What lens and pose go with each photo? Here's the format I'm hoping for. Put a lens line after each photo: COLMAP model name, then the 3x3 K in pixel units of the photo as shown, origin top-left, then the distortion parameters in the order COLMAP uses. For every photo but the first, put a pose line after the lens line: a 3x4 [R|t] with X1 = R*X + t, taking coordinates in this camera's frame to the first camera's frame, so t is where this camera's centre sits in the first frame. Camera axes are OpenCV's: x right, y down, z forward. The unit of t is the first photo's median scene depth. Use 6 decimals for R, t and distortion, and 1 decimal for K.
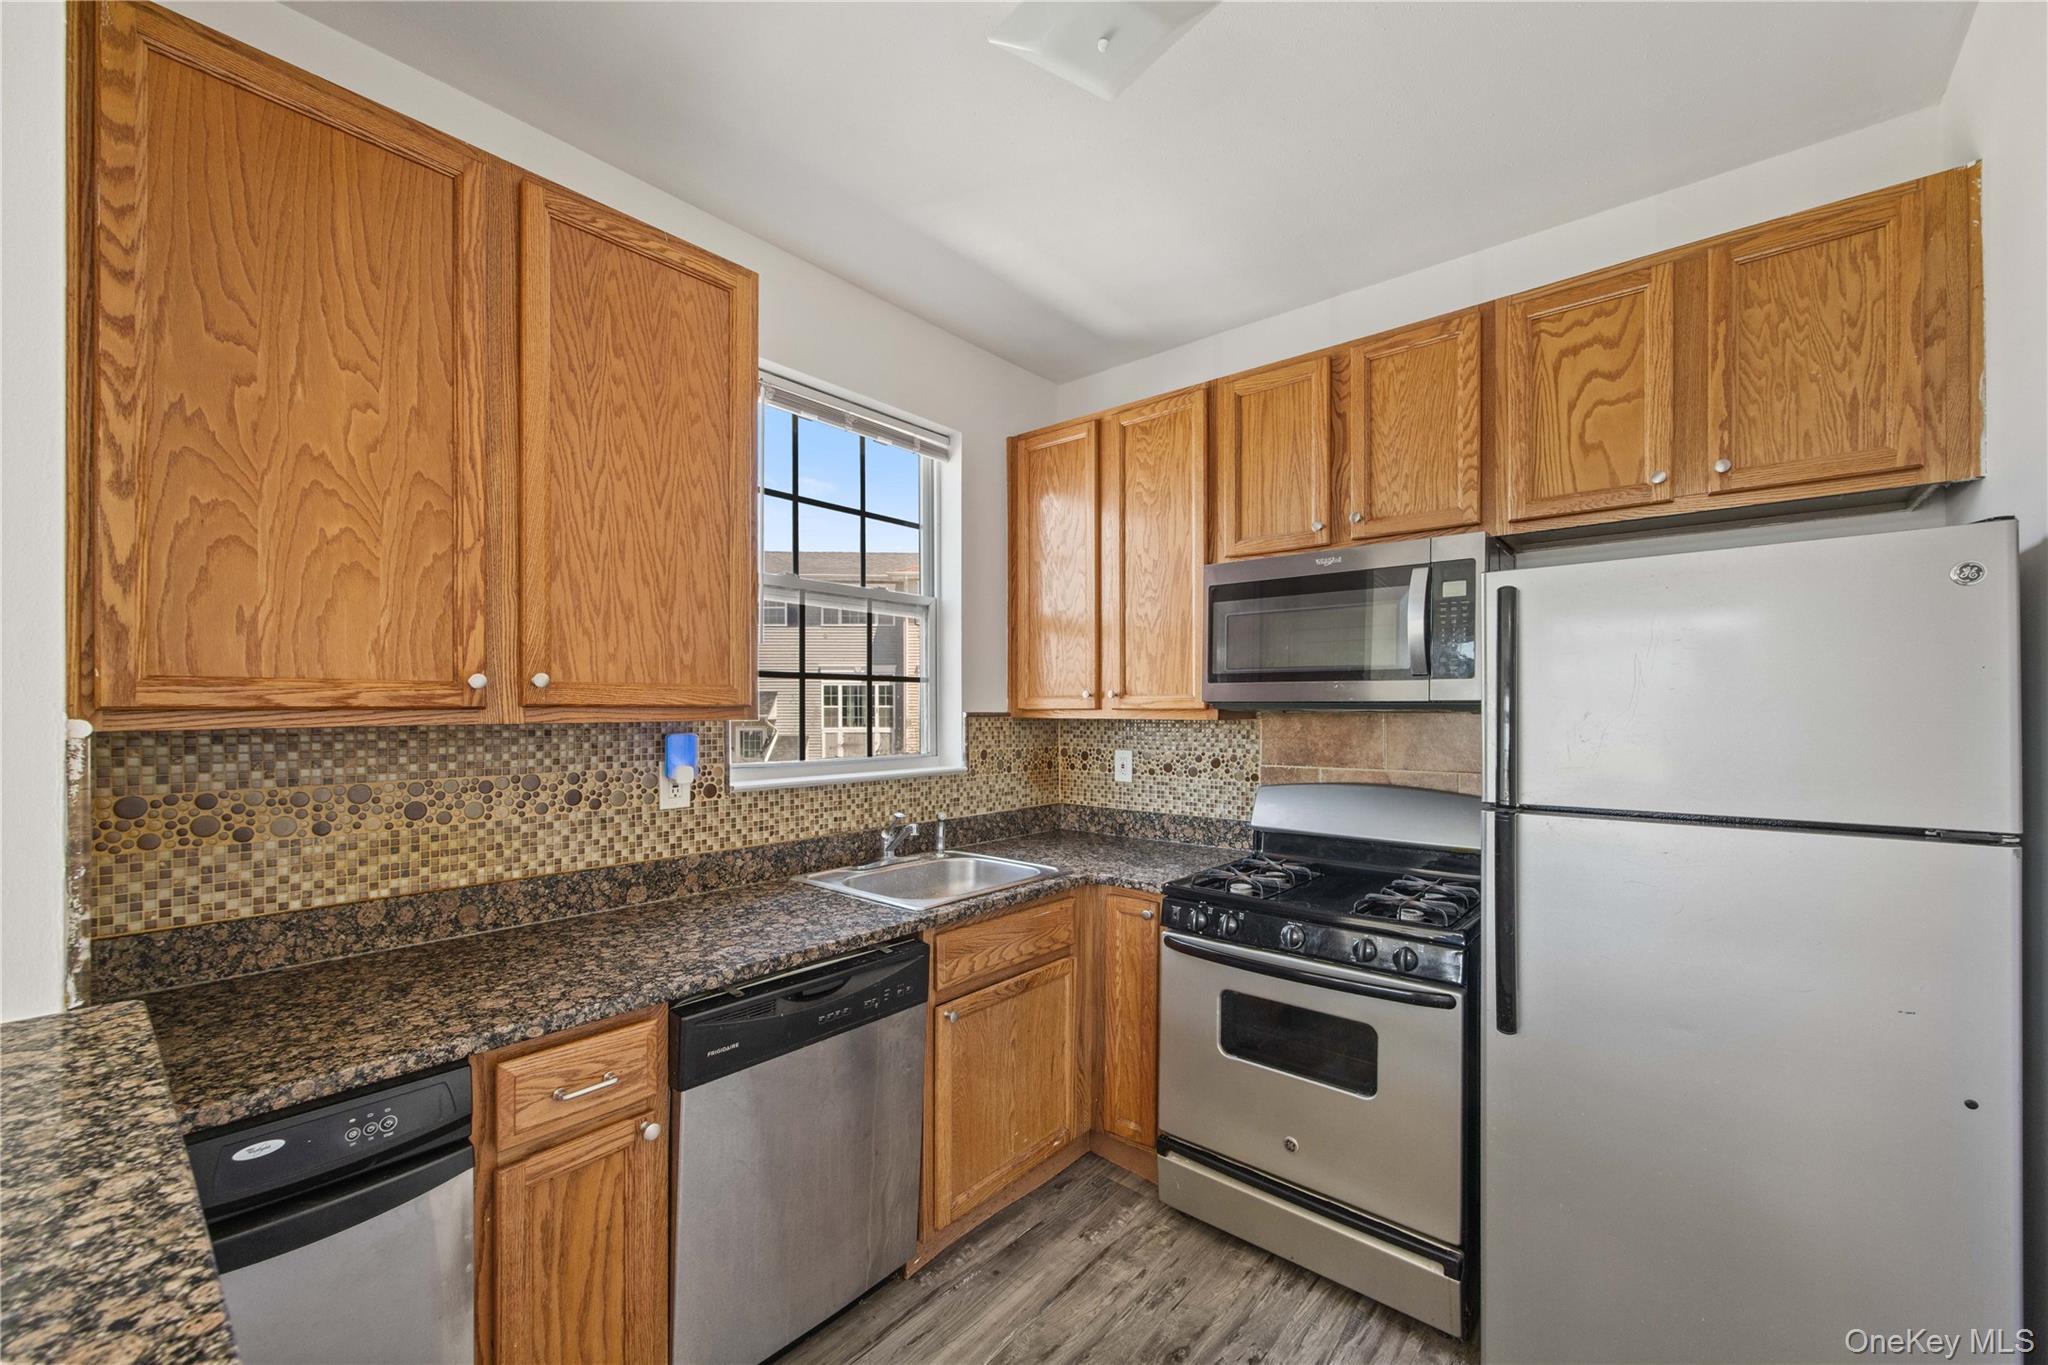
lens RADIAL K [[802.7, 0, 1033.7], [0, 802.7, 709.5], [0, 0, 1]] dist [-0.001713, 0.000016]
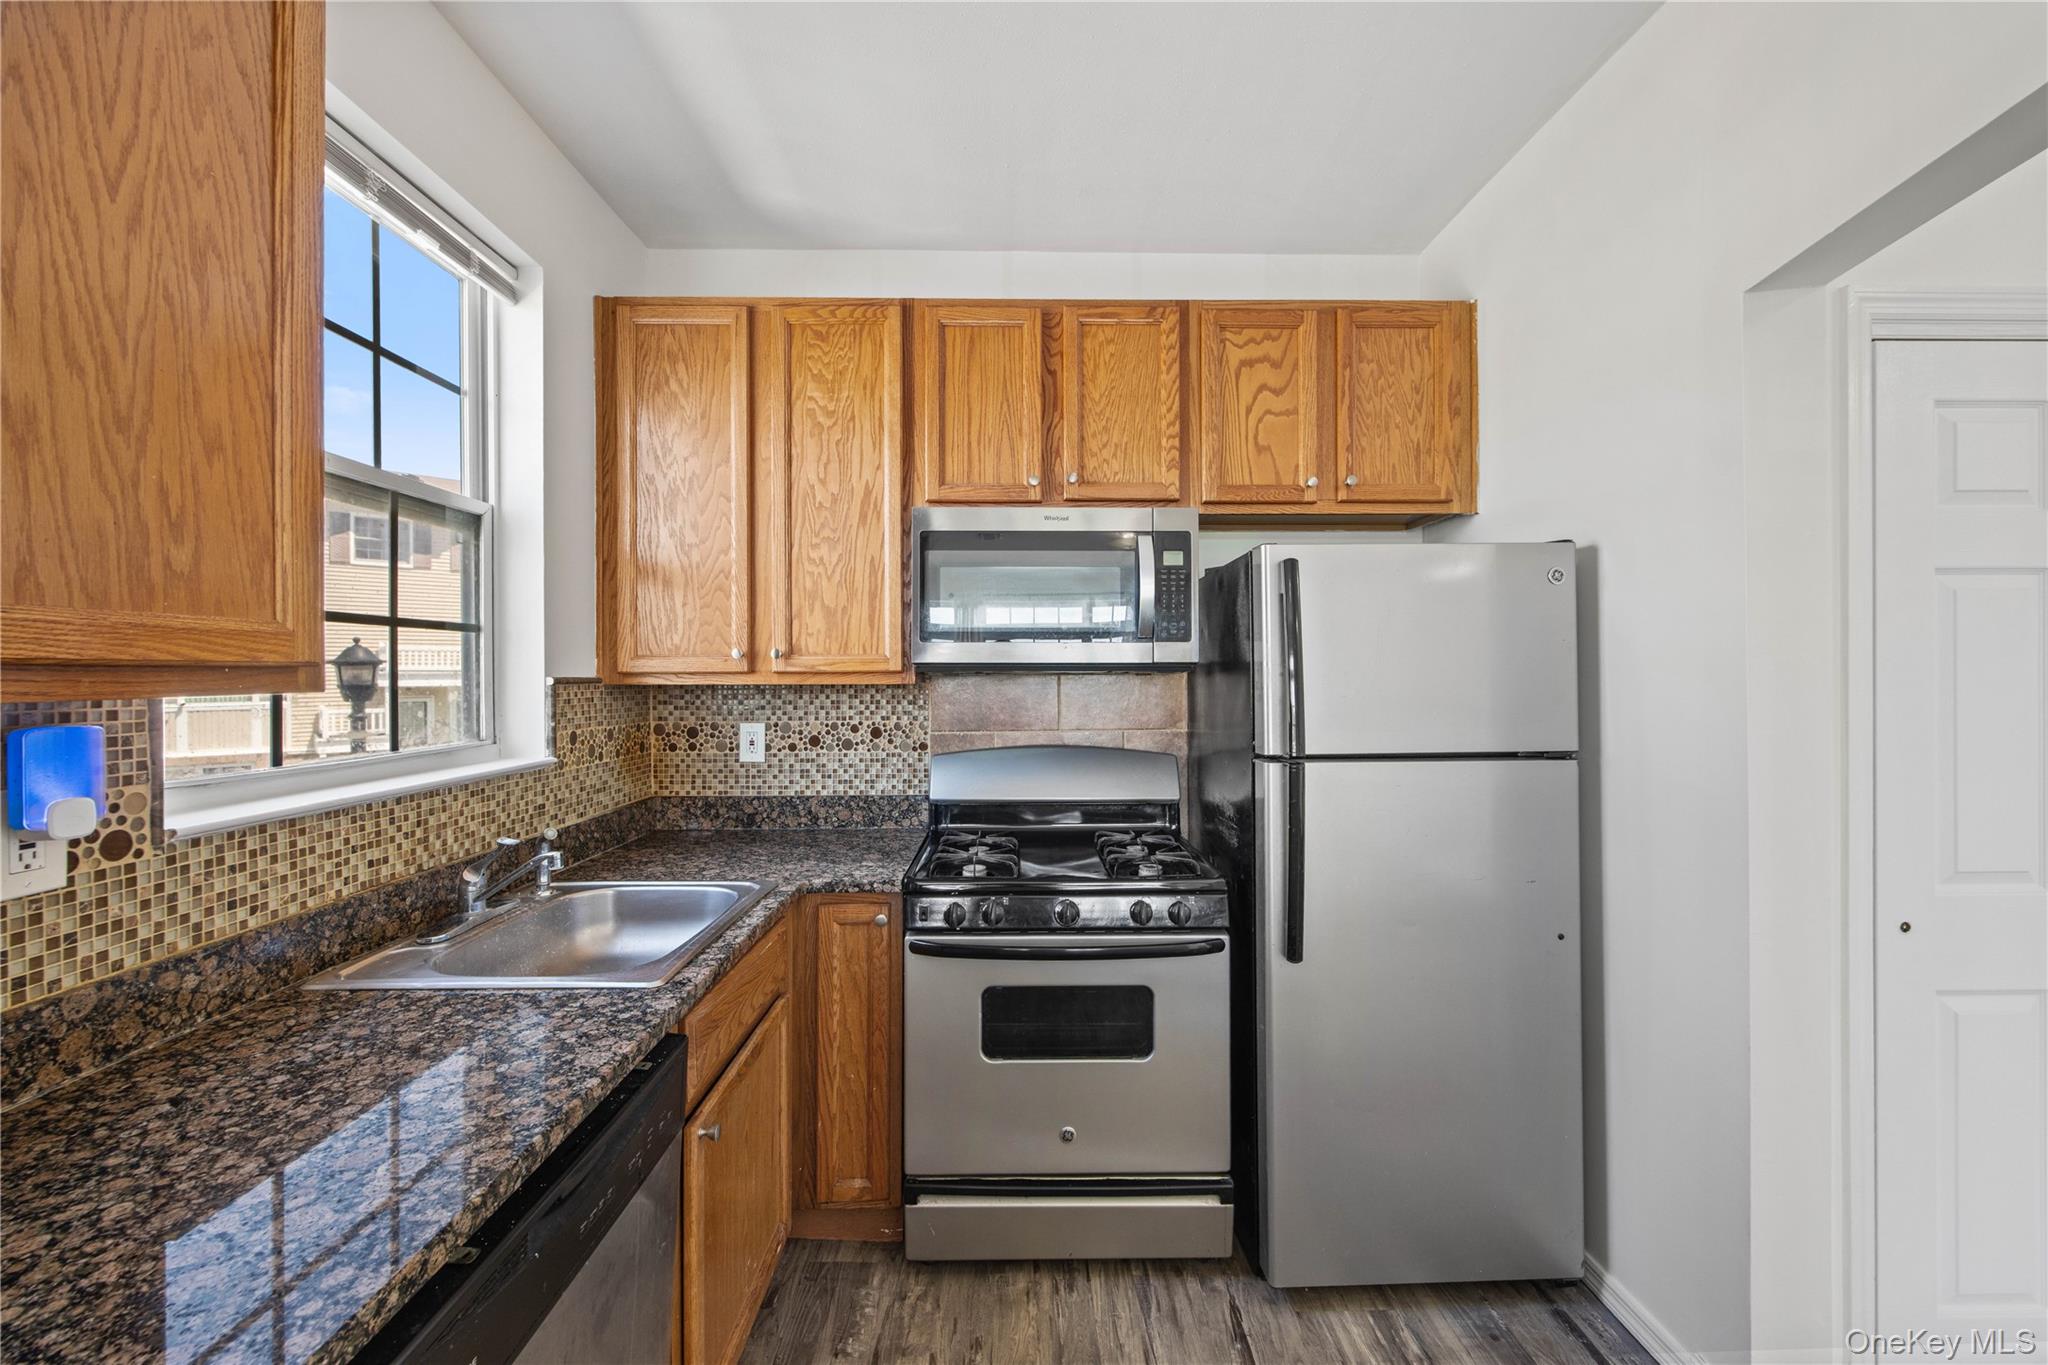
lens RADIAL K [[806.9, 0, 1022.5], [0, 806.9, 672.4], [0, 0, 1]] dist [-0.001387, -0.000043]
pose [[0.758872, -0.002360, 0.651236, -0.309611], [0.004471, 0.999989, -0.001587, 0.002849], [-0.651225, 0.004116, 0.758874, 0.294662]]
